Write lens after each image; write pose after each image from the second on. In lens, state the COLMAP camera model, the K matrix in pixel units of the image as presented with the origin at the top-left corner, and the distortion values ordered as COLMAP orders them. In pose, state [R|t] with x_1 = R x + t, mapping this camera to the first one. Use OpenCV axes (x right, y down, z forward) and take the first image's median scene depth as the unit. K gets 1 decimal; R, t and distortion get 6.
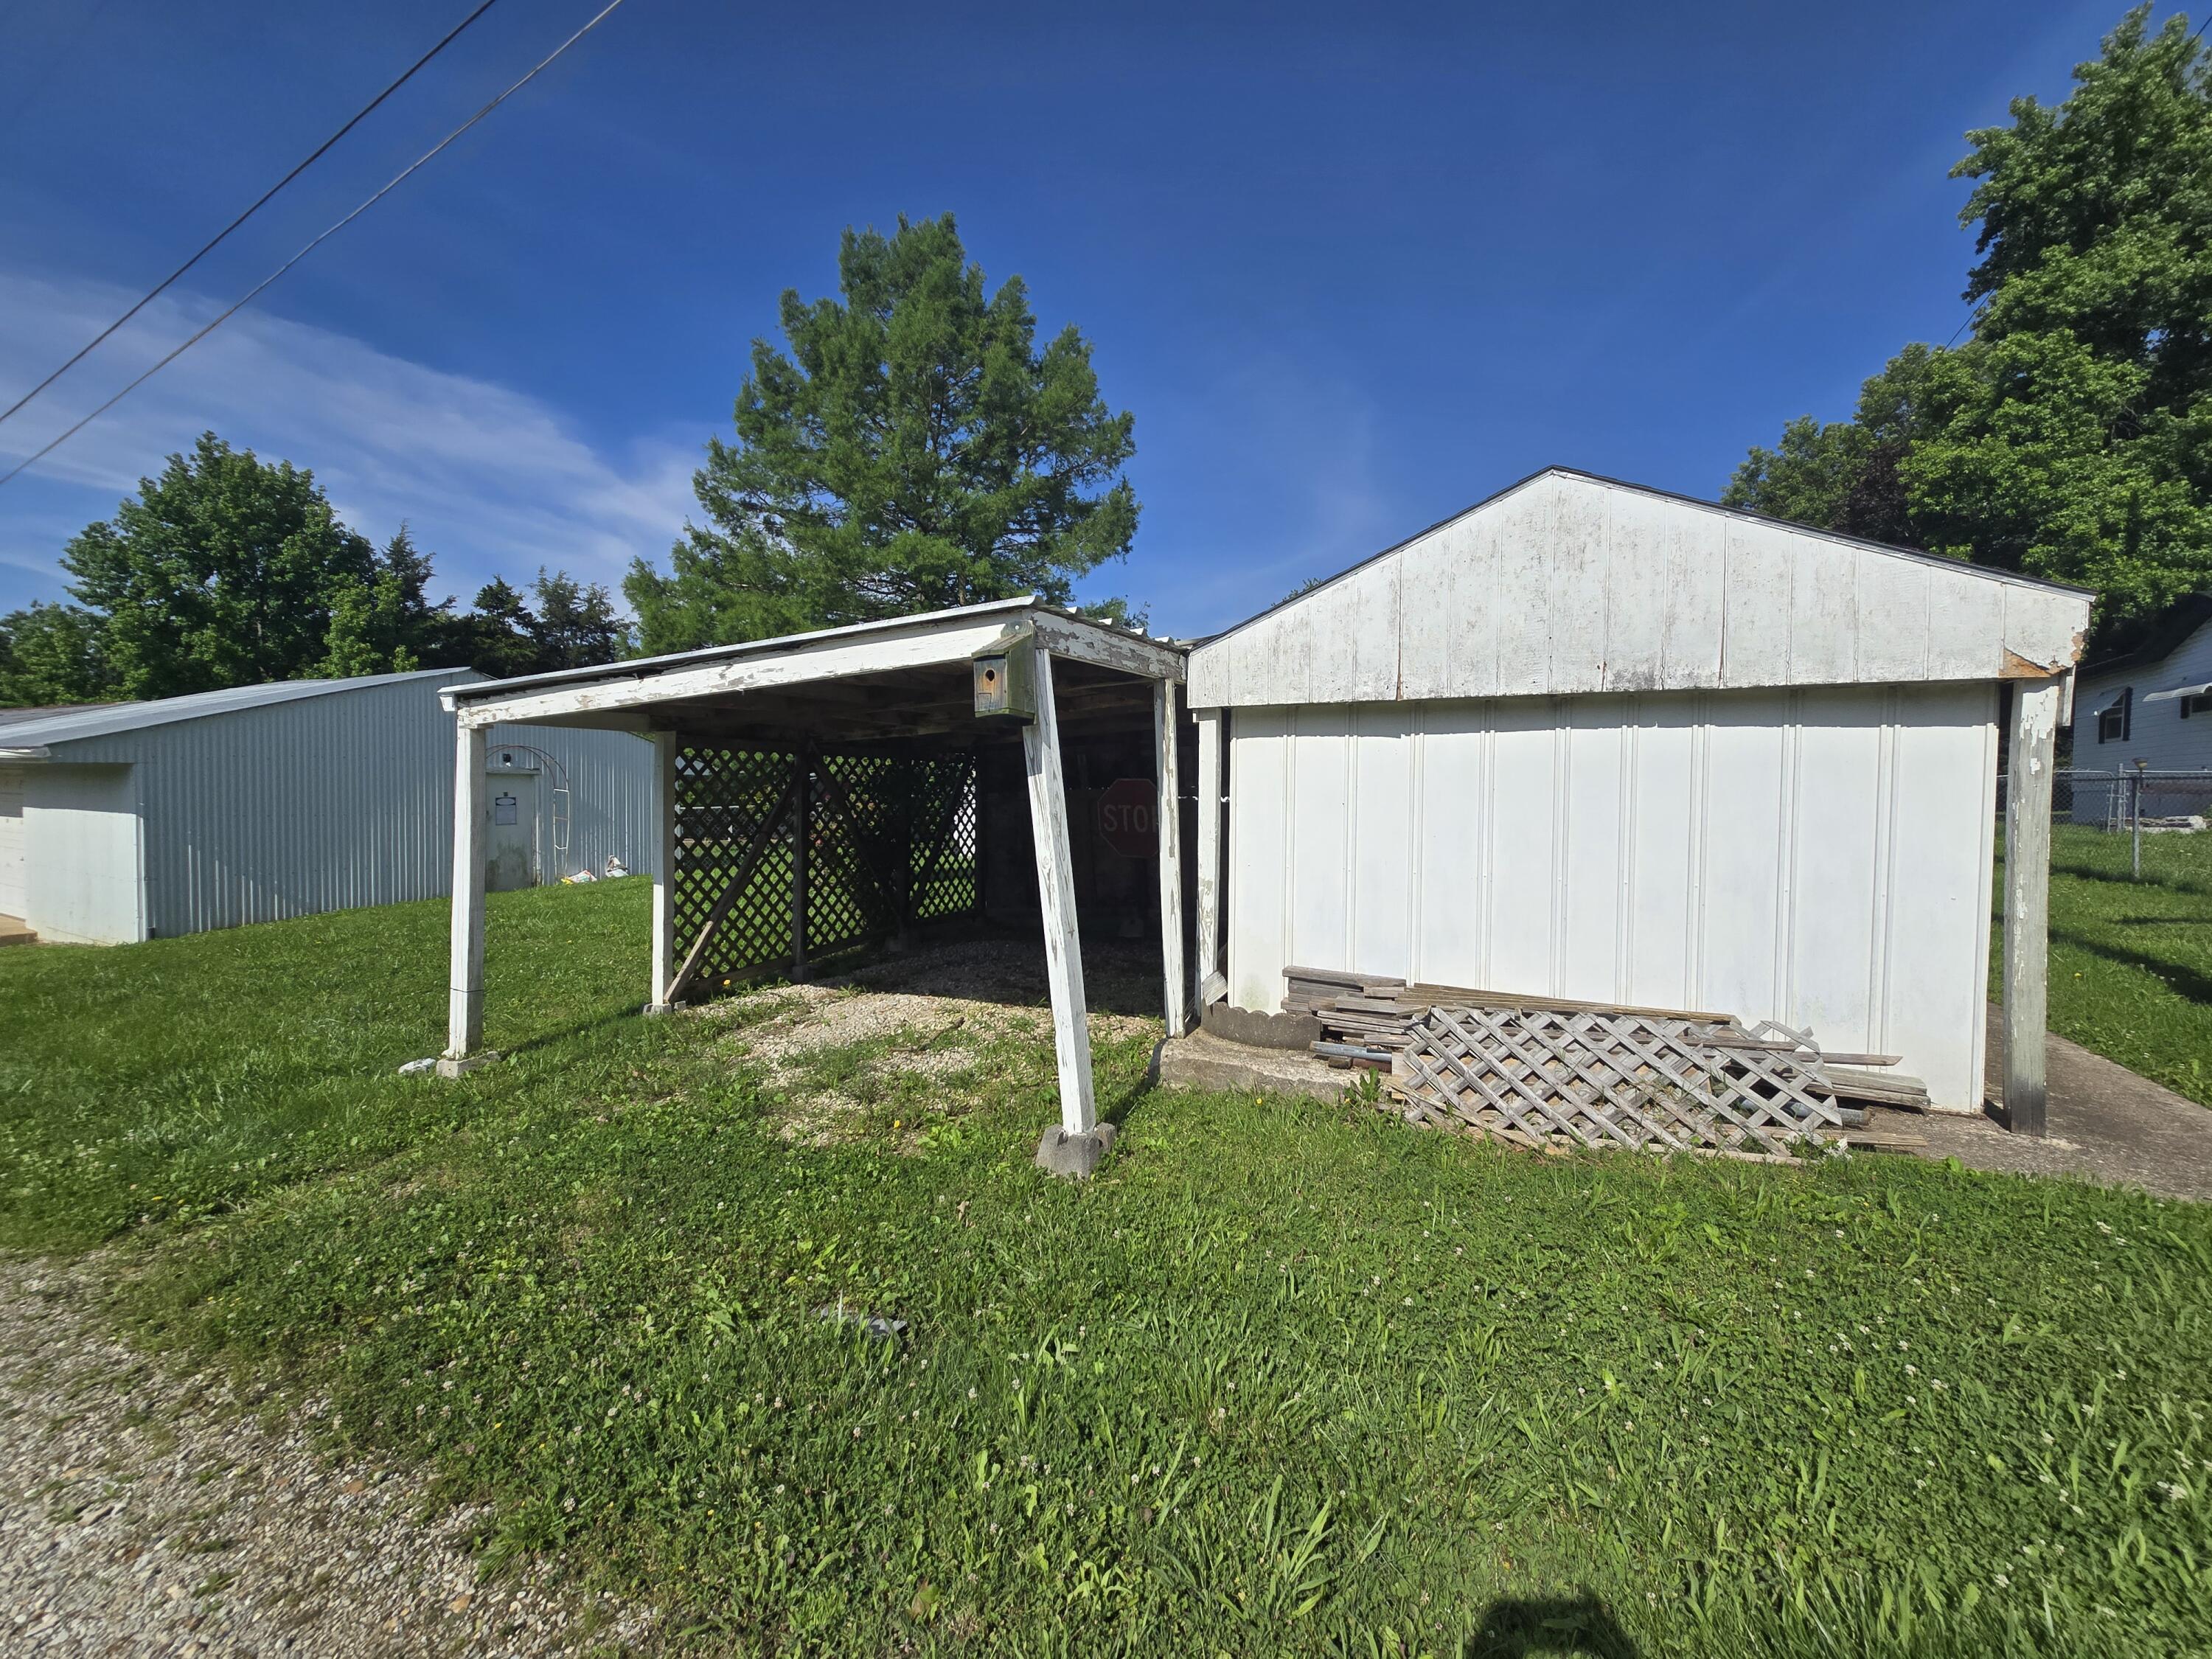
lens RADIAL K [[918.0, 0, 1115.8], [0, 918.0, 817.3], [0, 0, 1]] dist [-0.001884, -0.000002]
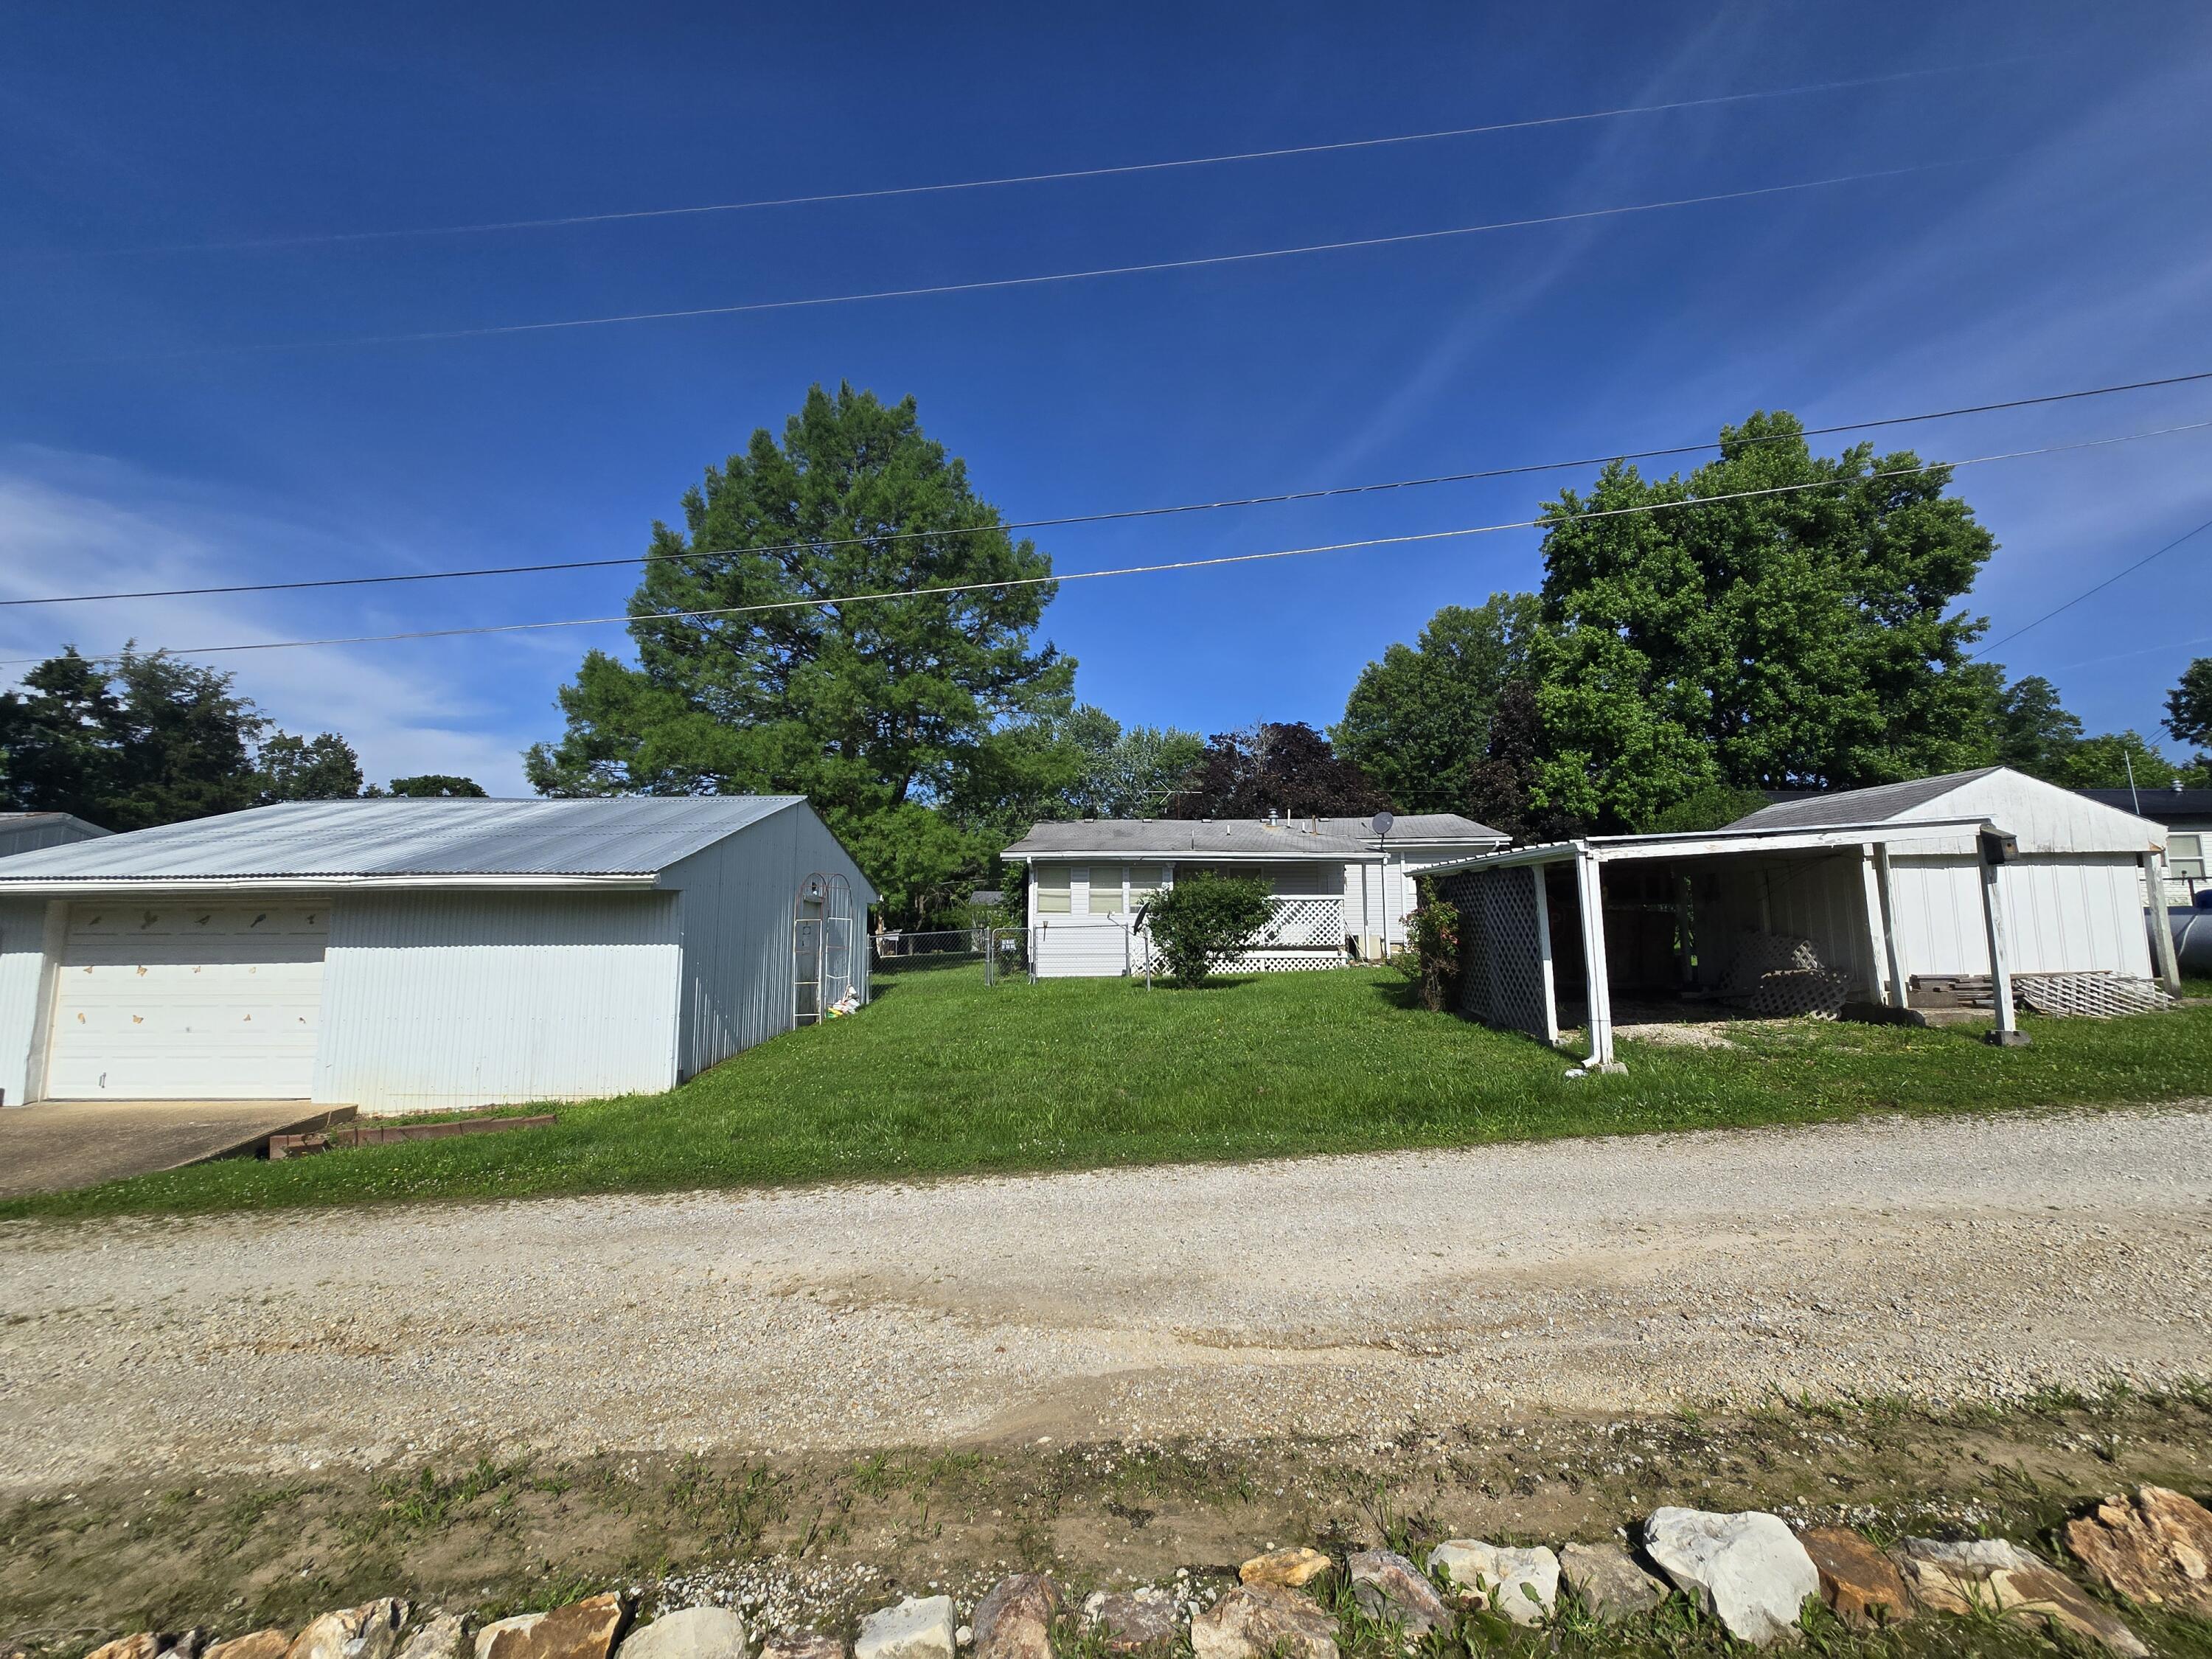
lens RADIAL K [[918.0, 0, 1115.8], [0, 918.0, 817.3], [0, 0, 1]] dist [-0.001884, -0.000002]
pose [[0.892012, 0.029727, 0.451034, -0.494546], [0.035075, 0.990274, -0.134635, 0.003998], [-0.450650, 0.135916, 0.882293, -0.025061]]
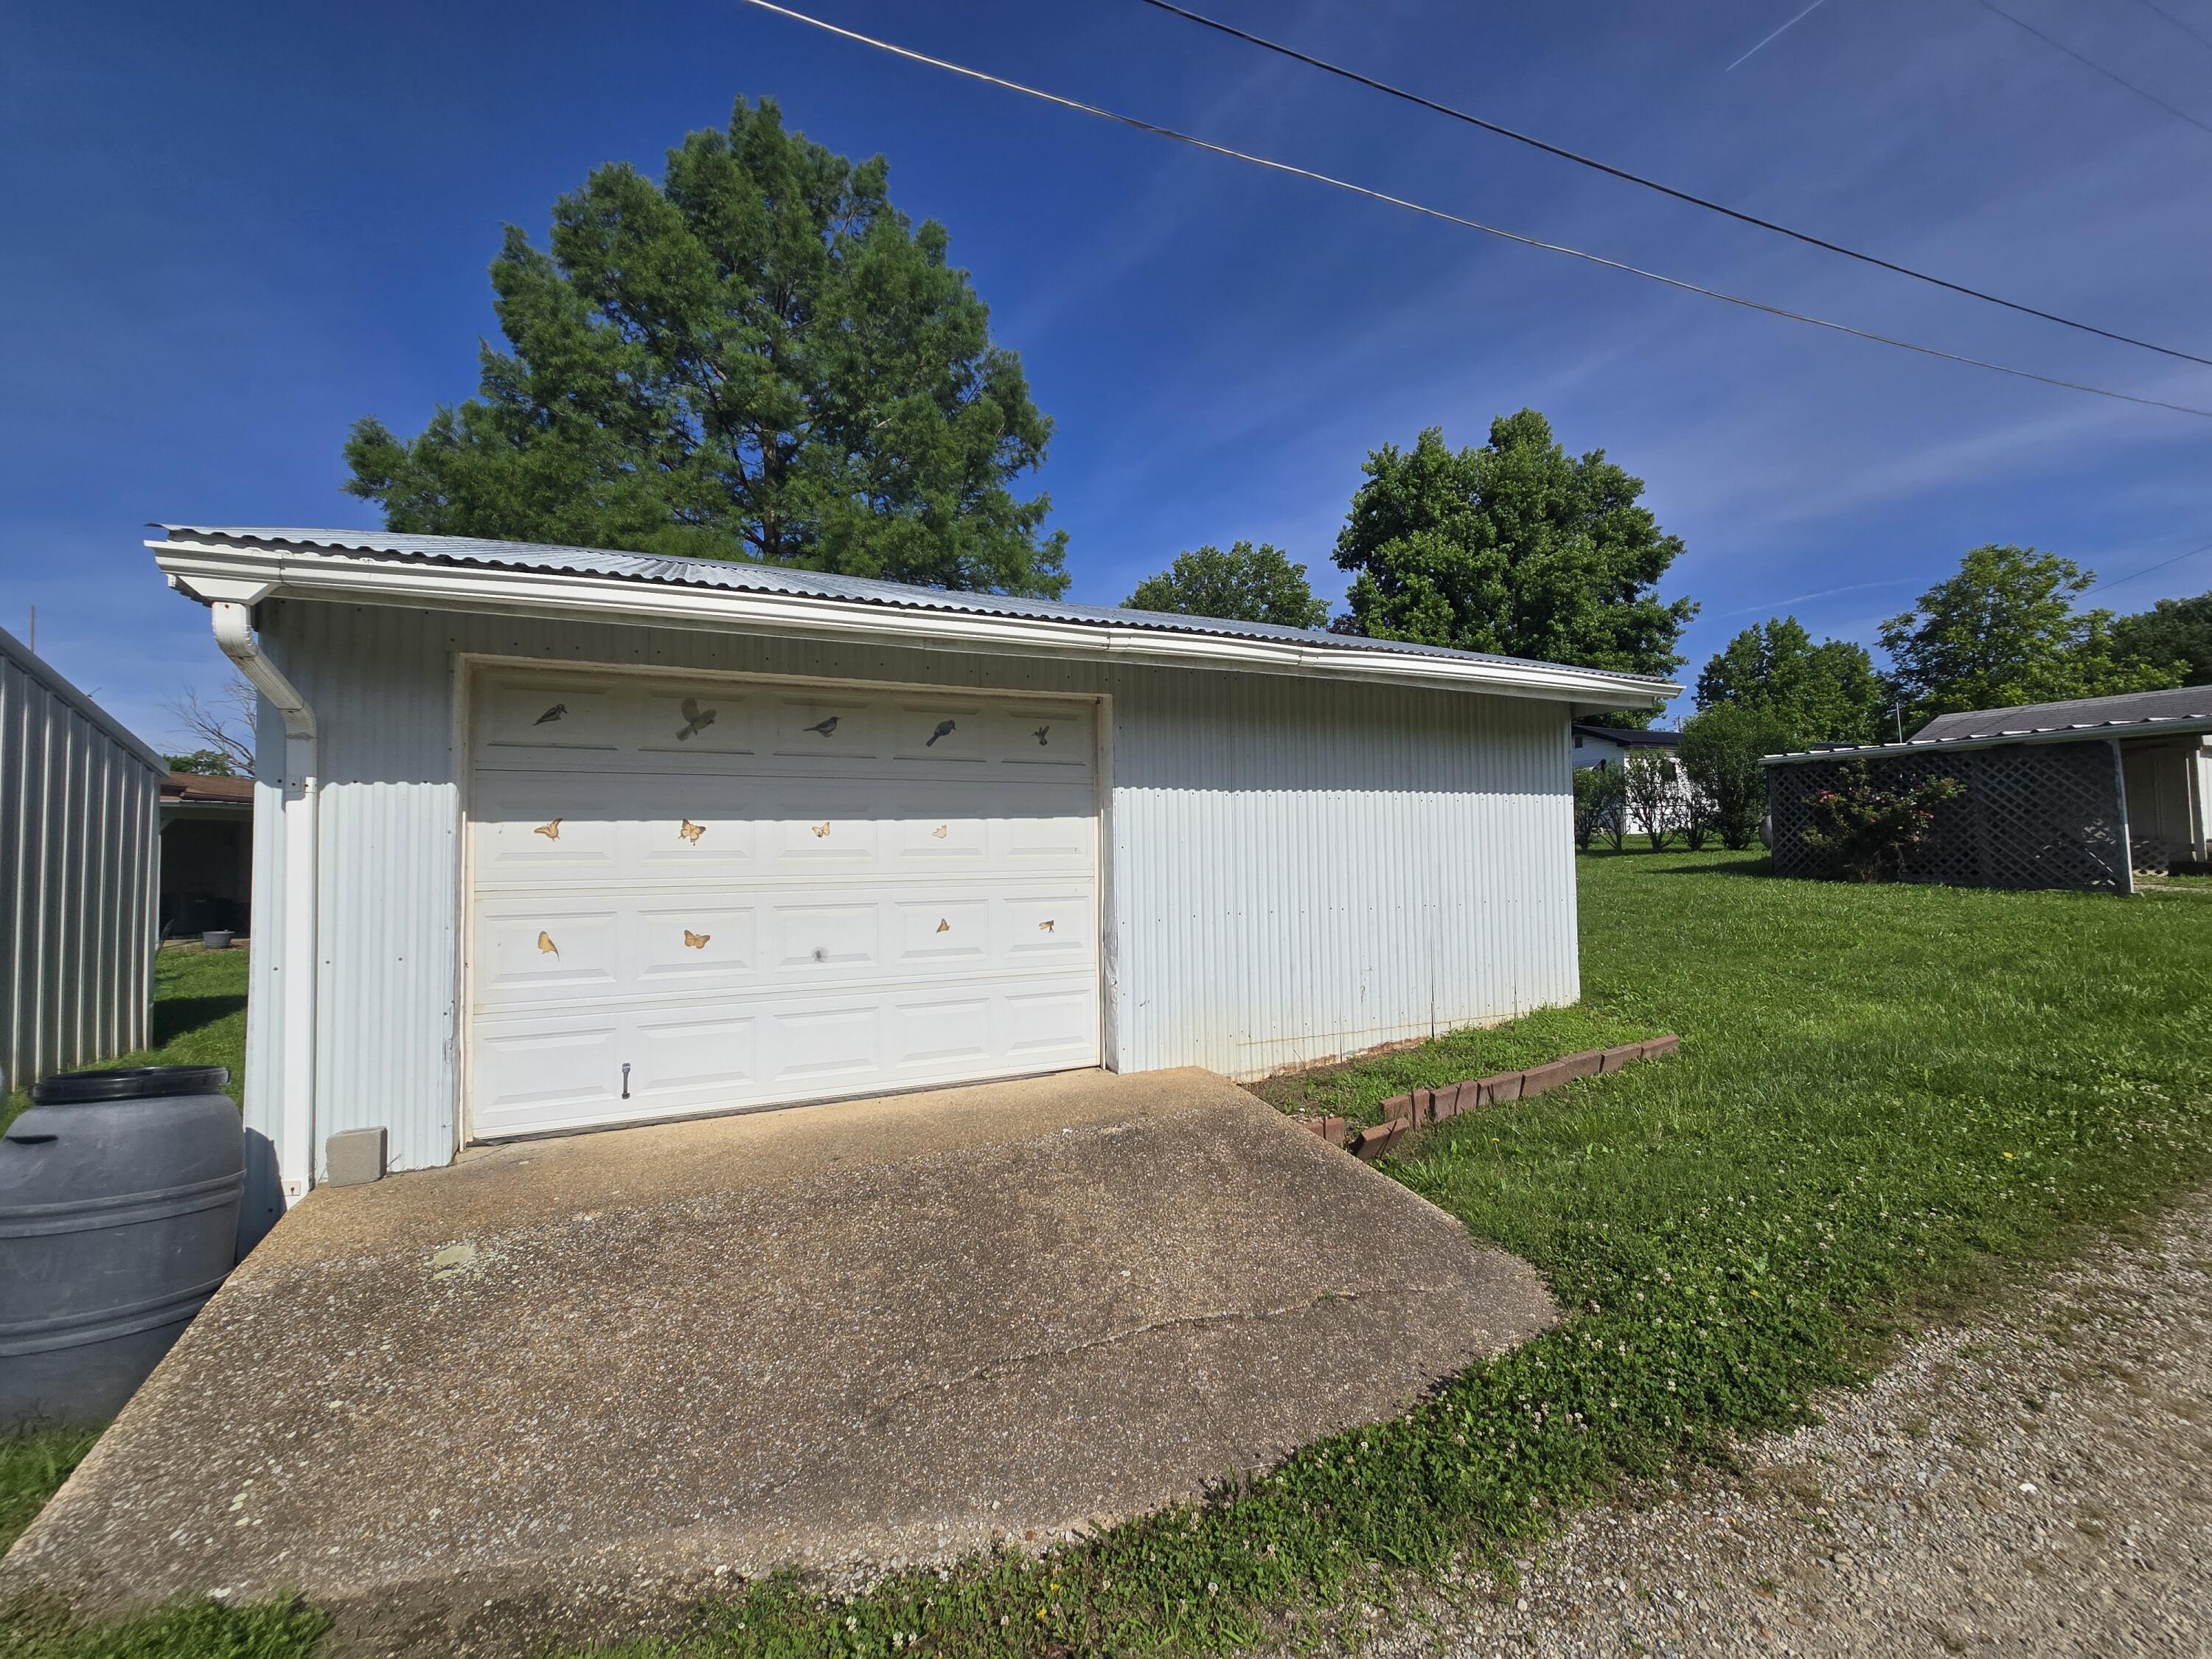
lens RADIAL K [[918.0, 0, 1115.8], [0, 918.0, 817.3], [0, 0, 1]] dist [-0.001884, -0.000002]
pose [[0.609436, 0.006362, 0.792809, -0.803148], [0.050336, 0.997640, -0.046700, 0.011764], [-0.791235, 0.068367, 0.607678, 0.380598]]
